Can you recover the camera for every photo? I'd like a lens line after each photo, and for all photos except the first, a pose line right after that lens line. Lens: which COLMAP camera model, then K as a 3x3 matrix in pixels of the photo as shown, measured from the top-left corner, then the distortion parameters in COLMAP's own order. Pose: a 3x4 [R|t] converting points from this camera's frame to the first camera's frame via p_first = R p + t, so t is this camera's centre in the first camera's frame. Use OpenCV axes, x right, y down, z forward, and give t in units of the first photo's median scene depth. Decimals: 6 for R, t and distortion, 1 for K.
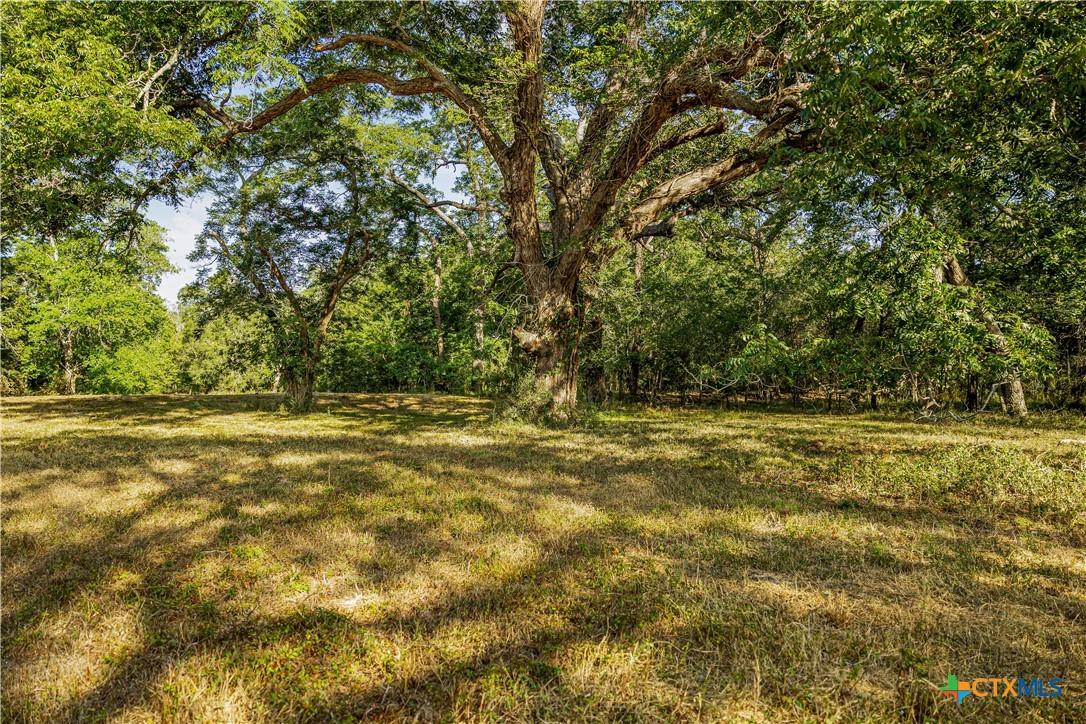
lens RADIAL K [[715.8, 0, 535.0], [0, 715.8, 362.6], [0, 0, 1]] dist [0.005208, 0.003302]
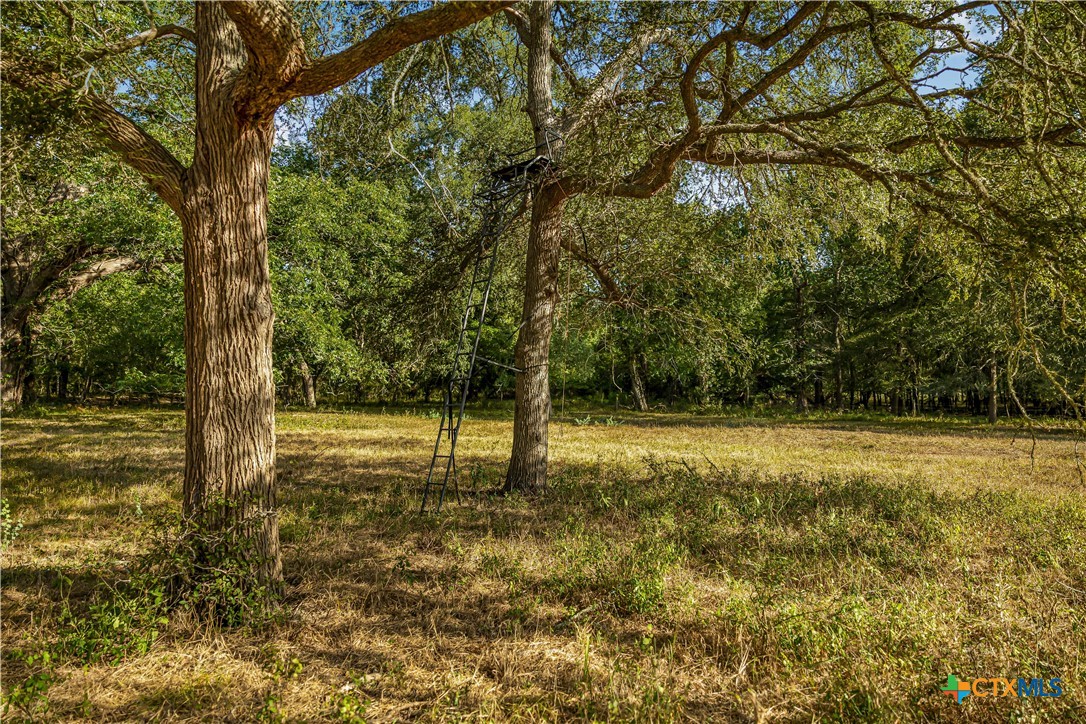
lens RADIAL K [[715.8, 0, 535.0], [0, 715.8, 362.6], [0, 0, 1]] dist [0.005208, 0.003302]
pose [[0.748125, 0.022367, 0.663181, -0.138744], [-0.019099, 0.999743, -0.012174, -0.028467], [-0.663283, -0.003558, 0.748360, -0.838300]]
